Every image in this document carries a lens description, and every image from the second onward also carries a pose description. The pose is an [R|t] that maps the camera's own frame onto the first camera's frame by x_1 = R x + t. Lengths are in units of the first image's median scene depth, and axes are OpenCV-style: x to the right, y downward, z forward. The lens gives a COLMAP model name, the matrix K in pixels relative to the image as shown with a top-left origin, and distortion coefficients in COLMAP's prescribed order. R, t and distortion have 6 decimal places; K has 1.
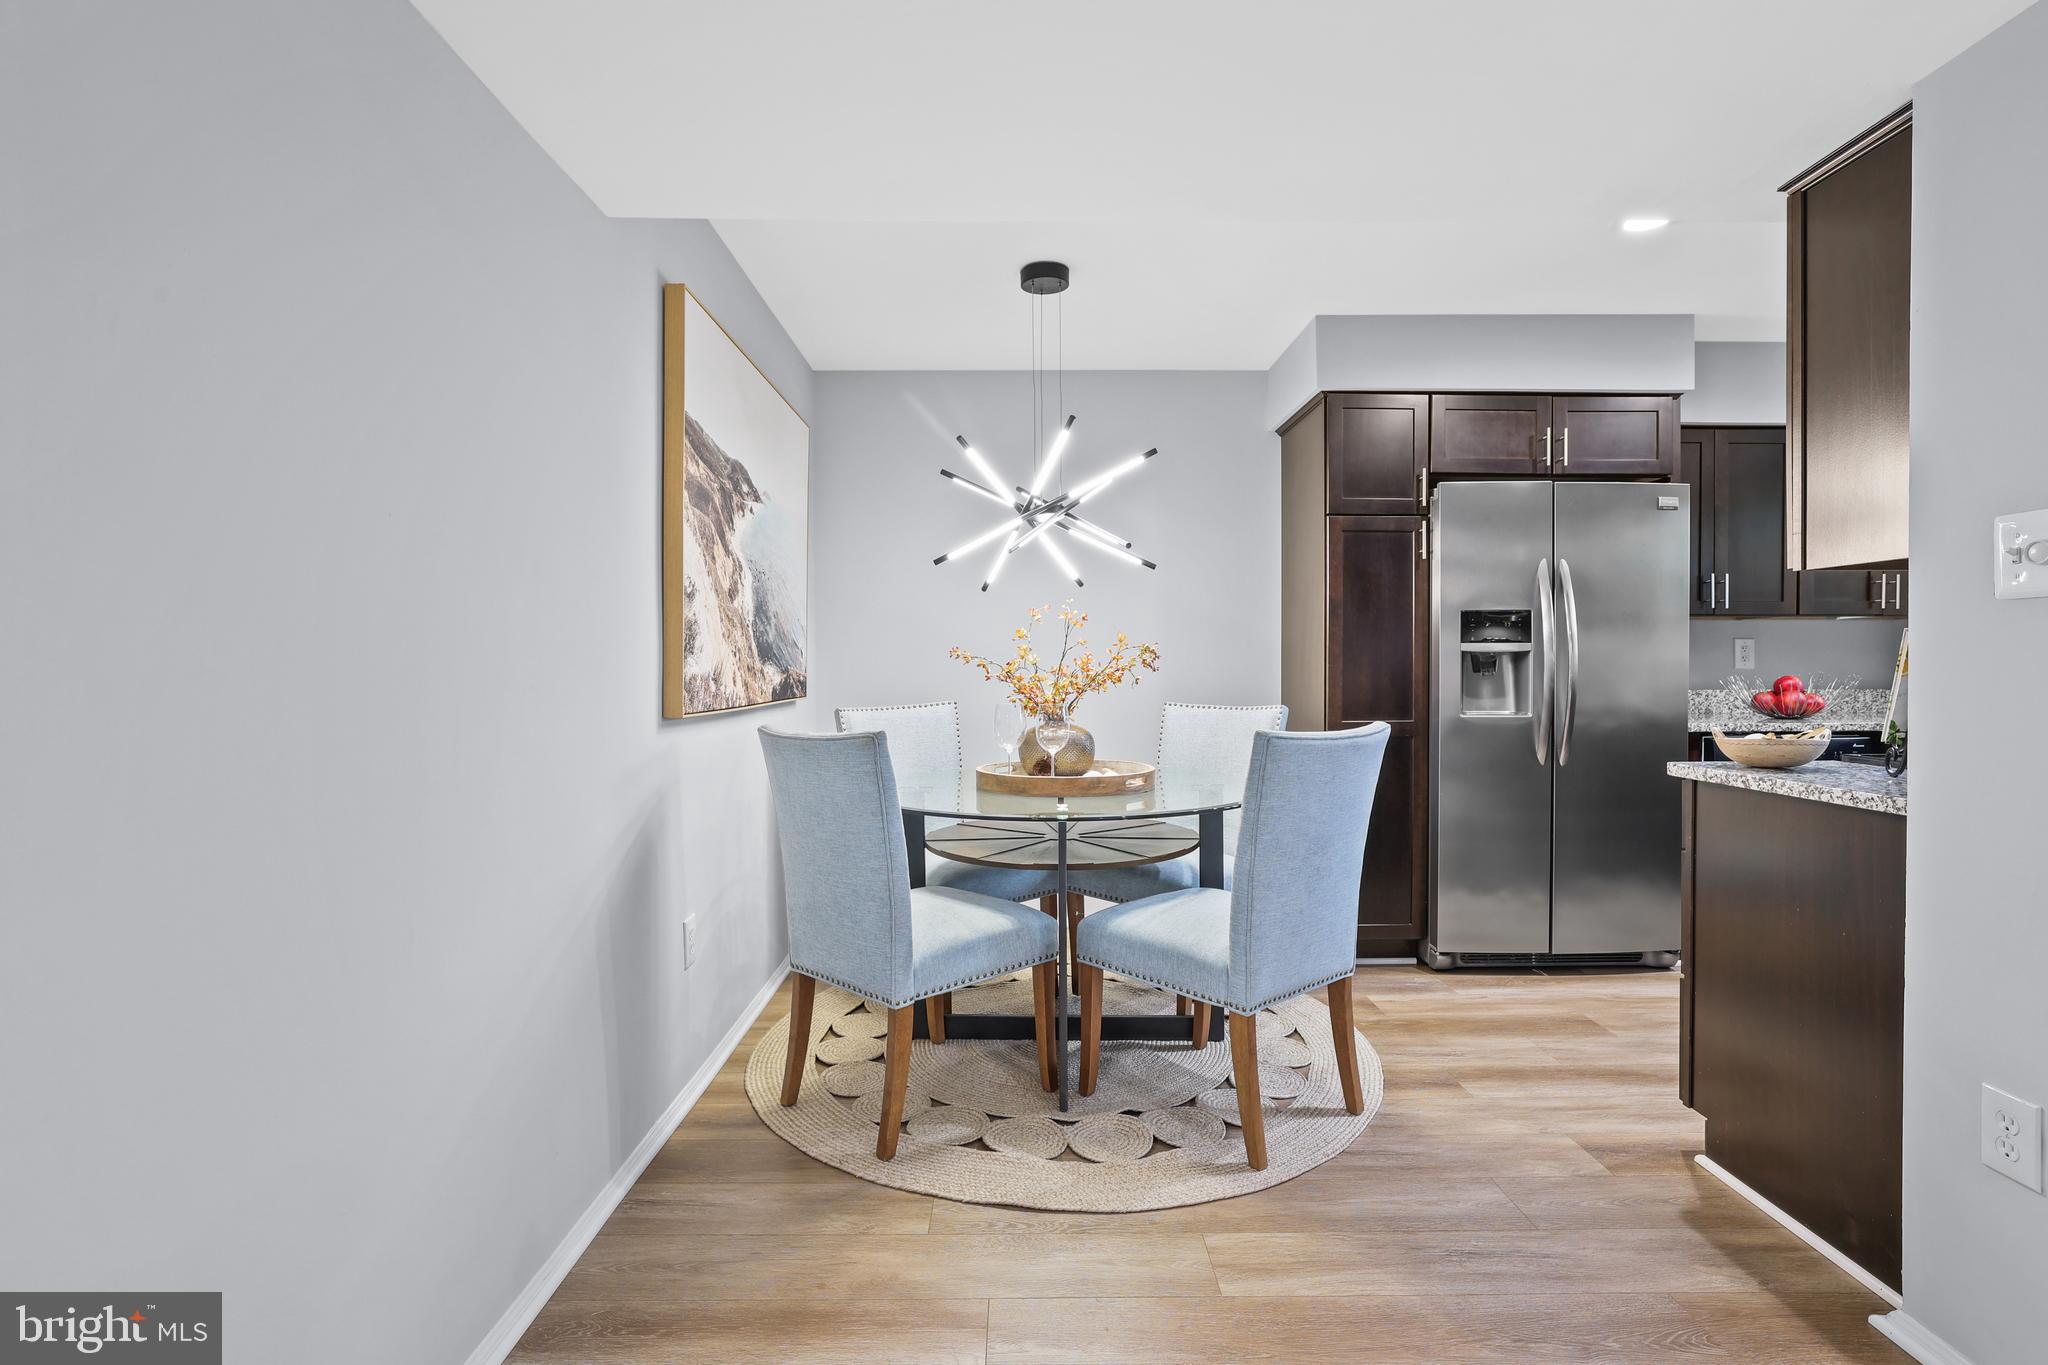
lens RADIAL K [[965.0, 0, 1019.0], [0, 965.0, 671.1], [0, 0, 1]] dist [-0.017065, 0.000540]
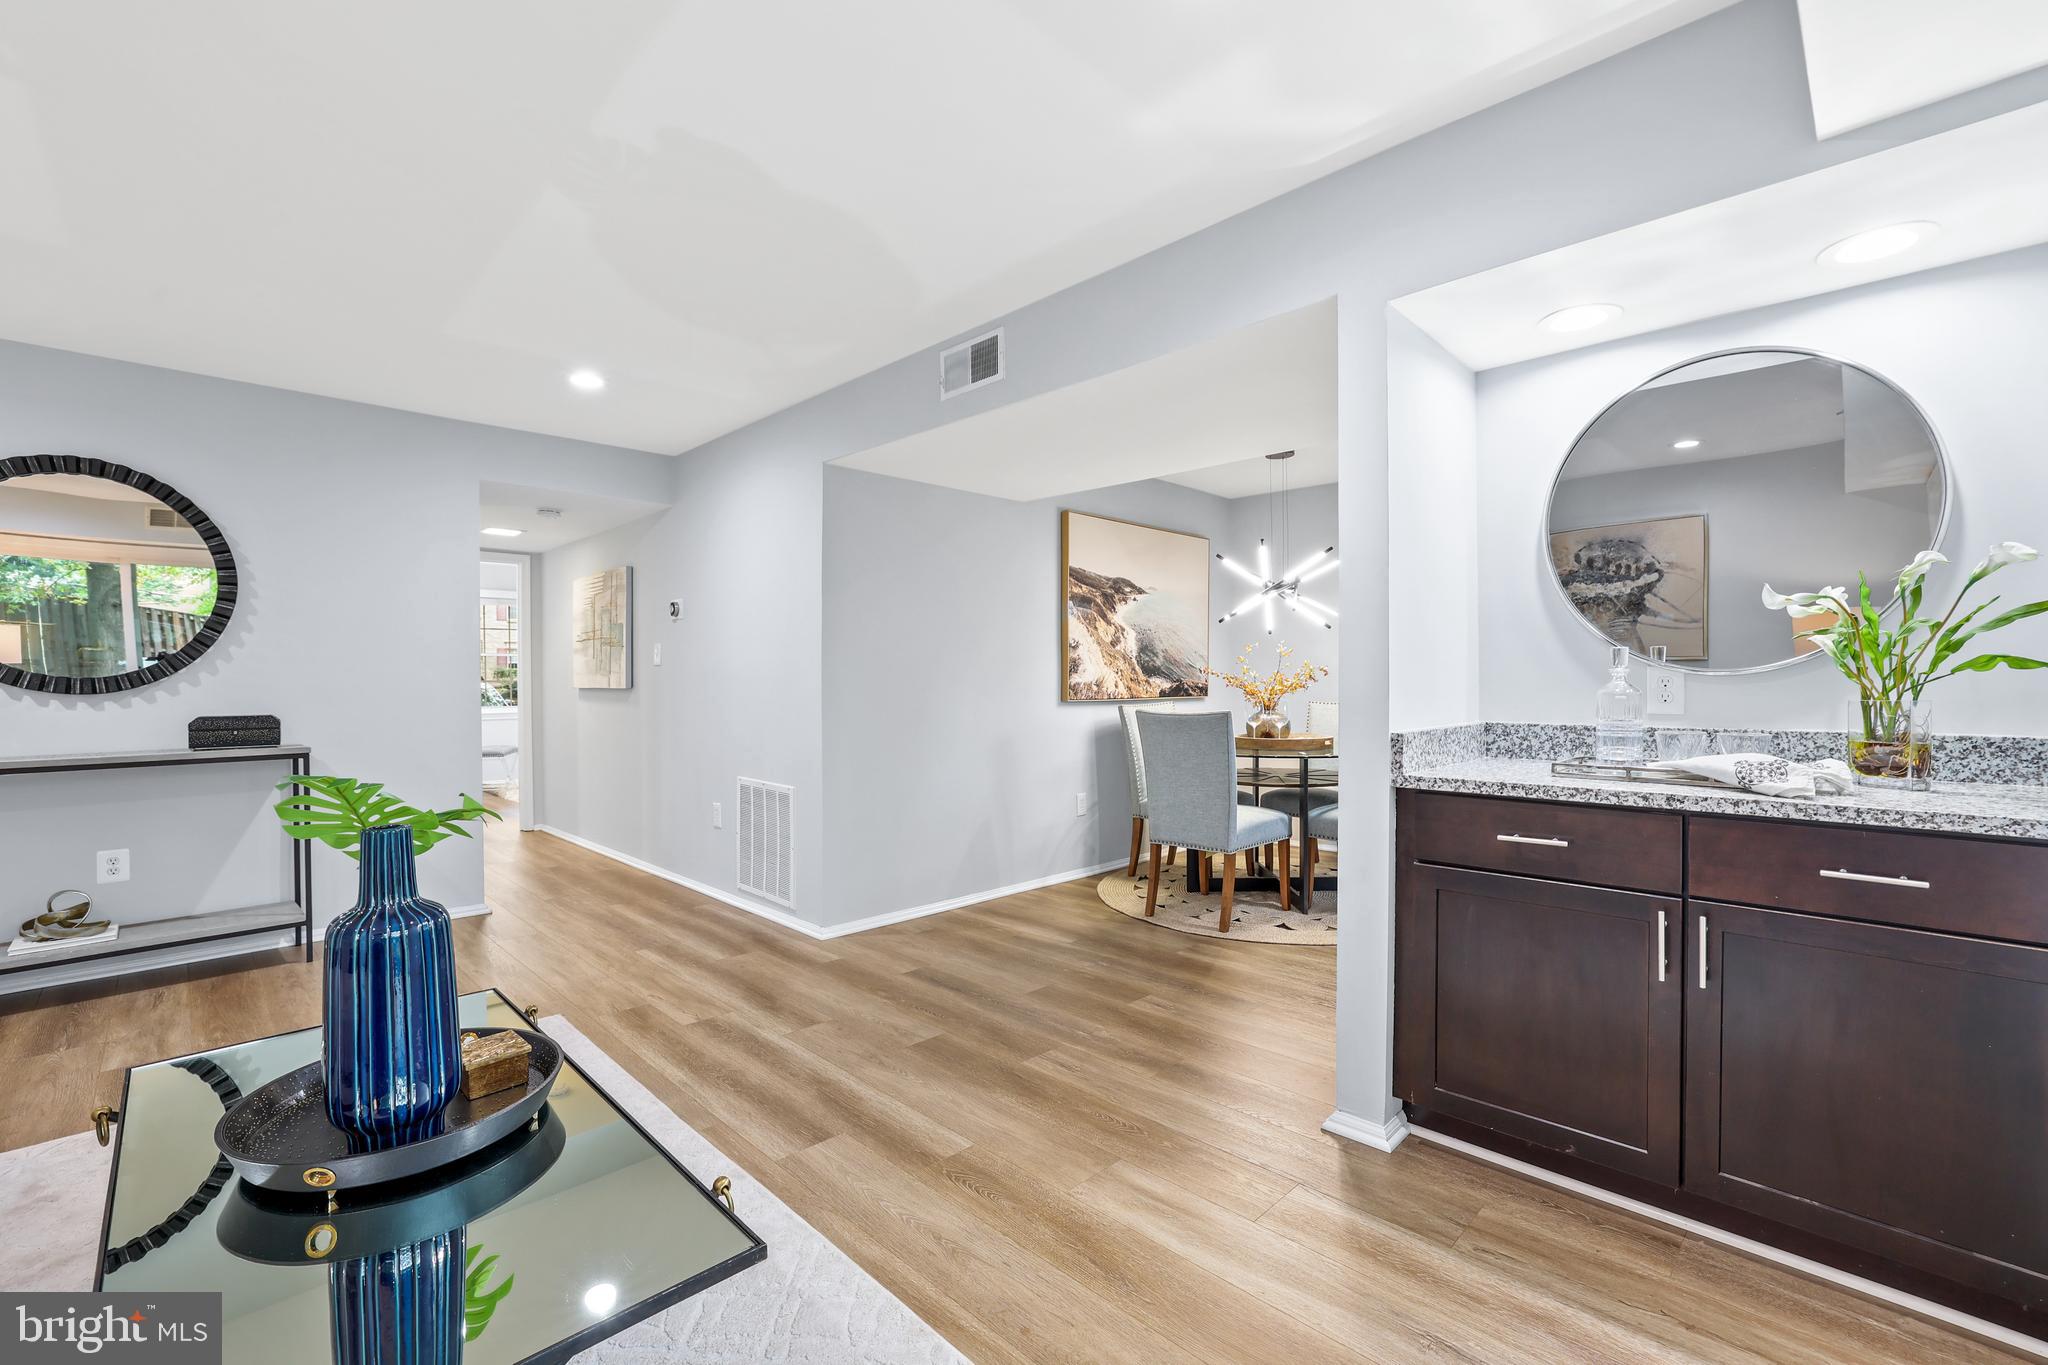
lens RADIAL K [[880.6, 0, 1019.0], [0, 880.6, 667.7], [0, 0, 1]] dist [-0.052279, 0.016432]
pose [[0.701519, -0.007592, -0.712611, 0.824474], [-0.004142, 0.999883, -0.014730, 0.000268], [0.712639, 0.013285, 0.701405, -0.423016]]
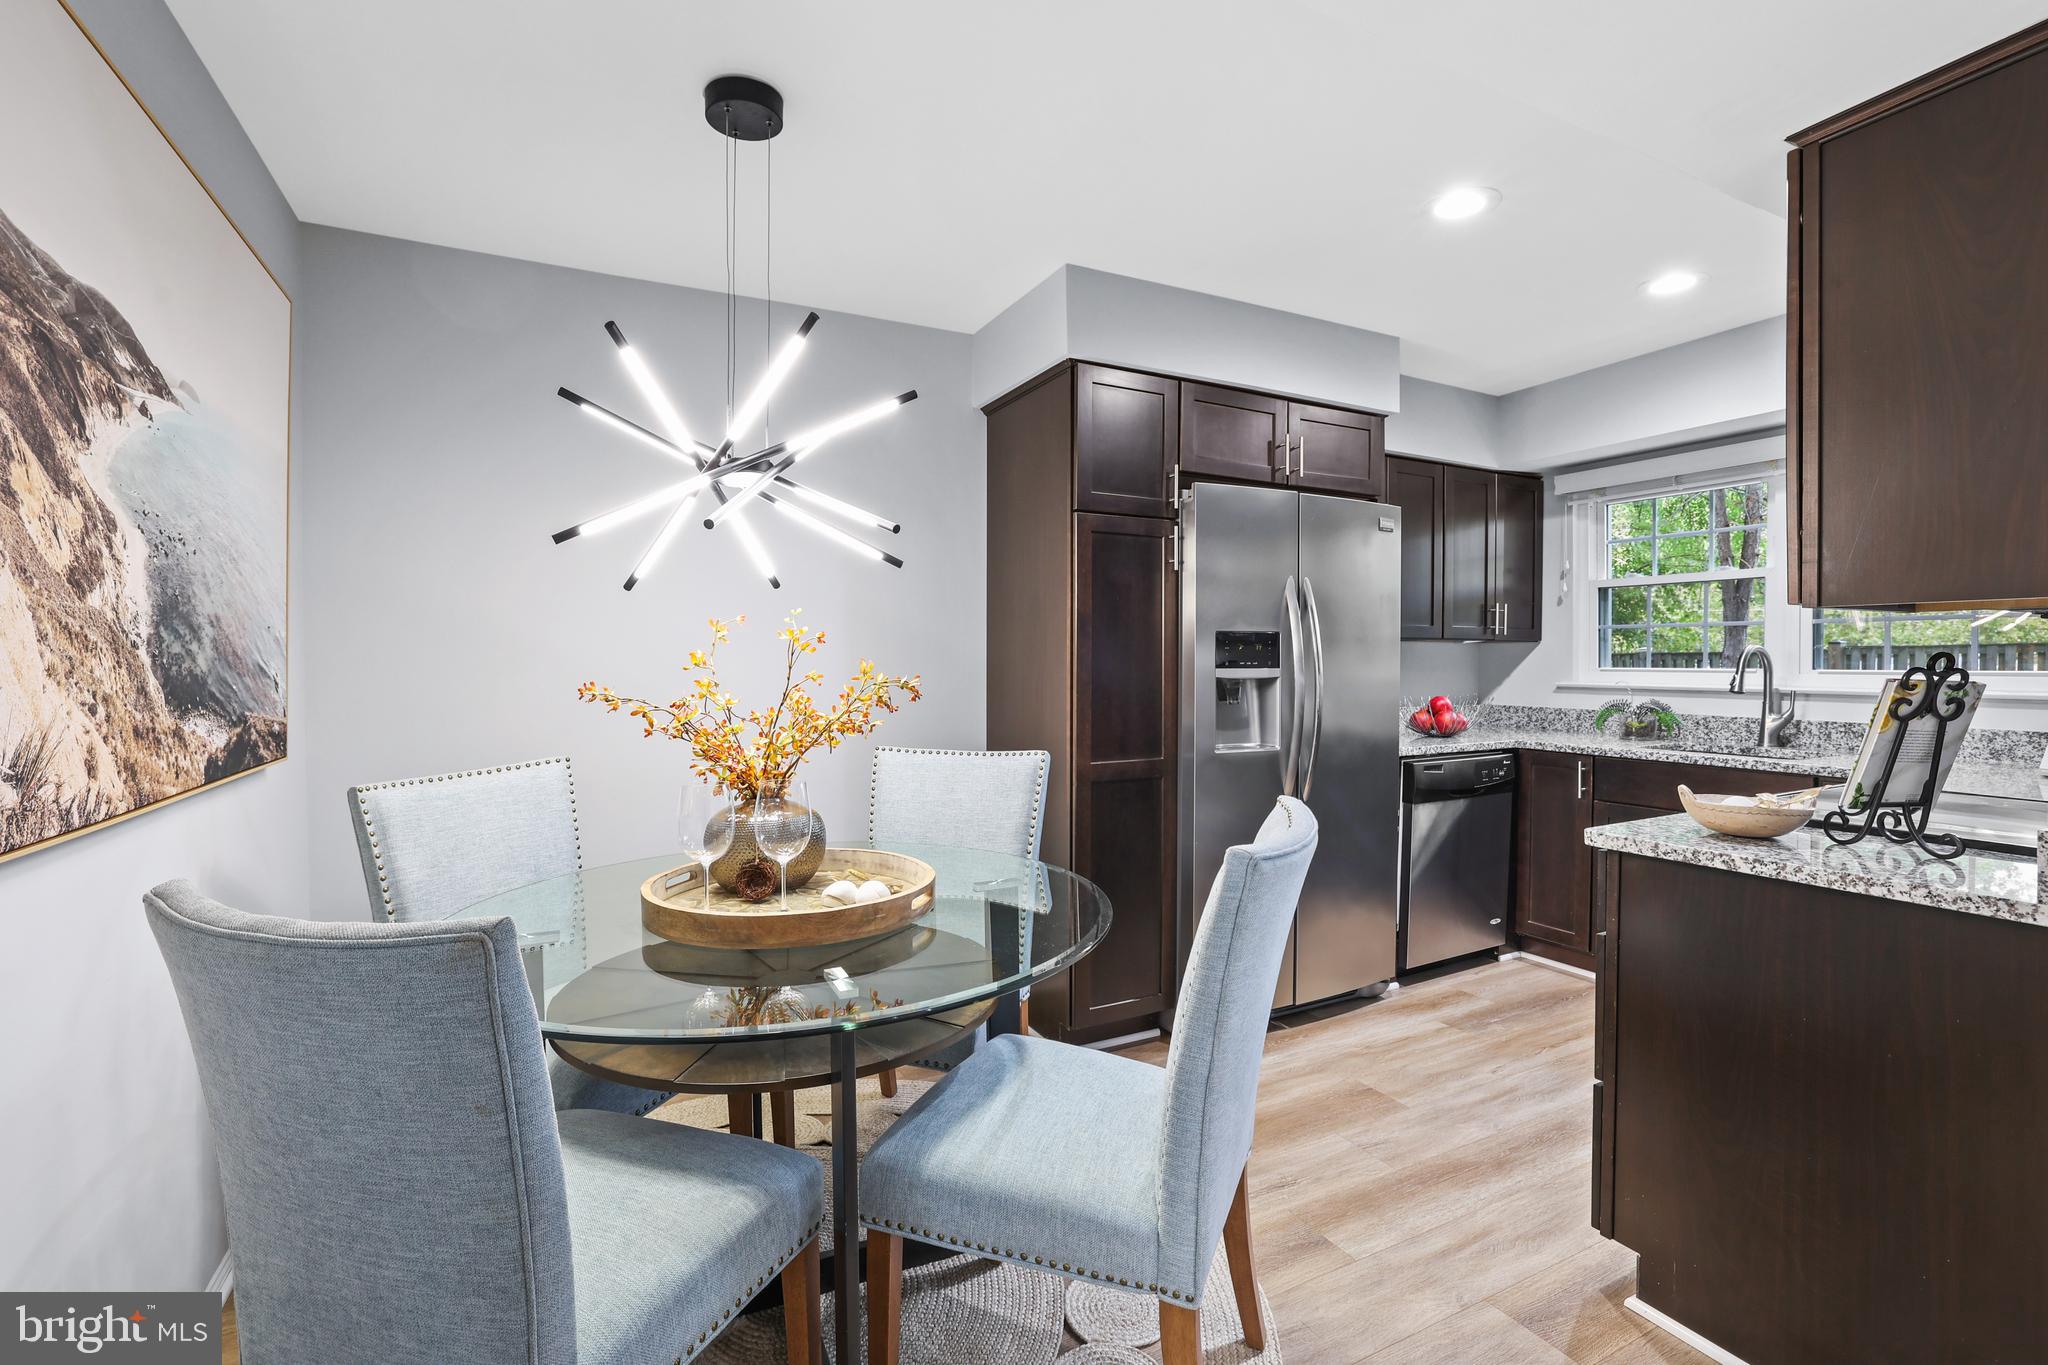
lens RADIAL K [[917.1, 0, 1020.4], [0, 917.1, 671.6], [0, 0, 1]] dist [-0.048437, 0.023414]
pose [[0.892551, -0.003268, 0.450935, -0.083627], [0.001977, 0.999992, 0.003334, -0.033597], [-0.450942, -0.002084, 0.892551, 0.384945]]
